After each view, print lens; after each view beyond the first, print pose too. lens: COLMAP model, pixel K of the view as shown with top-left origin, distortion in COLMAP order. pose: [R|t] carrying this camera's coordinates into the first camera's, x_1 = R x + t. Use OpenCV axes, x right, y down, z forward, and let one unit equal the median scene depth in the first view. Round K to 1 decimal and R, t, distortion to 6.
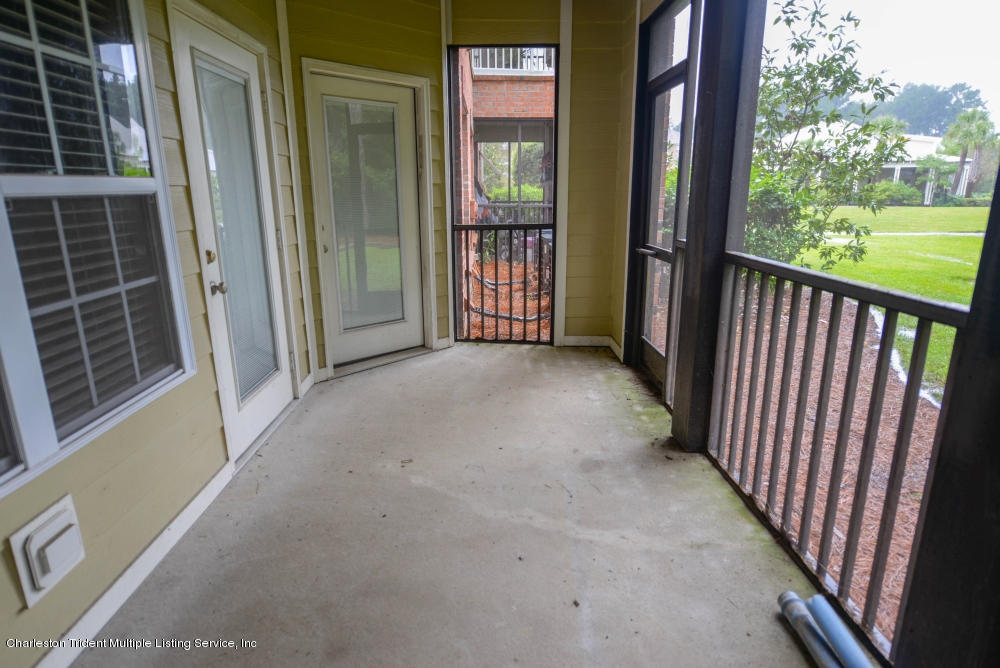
lens RADIAL K [[557.4, 0, 498.8], [0, 557.4, 332.1], [0, 0, 1]] dist [-0.003618, 0.003303]
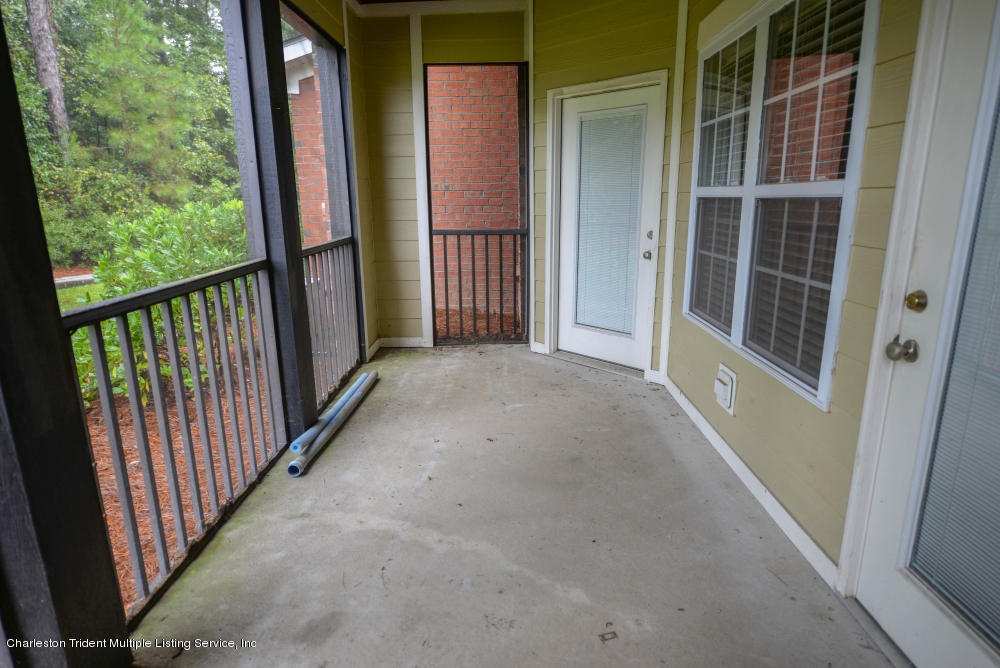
lens RADIAL K [[557.4, 0, 498.7], [0, 557.4, 333.0], [0, 0, 1]] dist [-0.003618, 0.003303]
pose [[-0.999173, 0.011949, 0.038856, -0.090935], [0.028859, 0.881666, 0.470990, -0.465697], [-0.028630, 0.471722, -0.881282, 1.798706]]
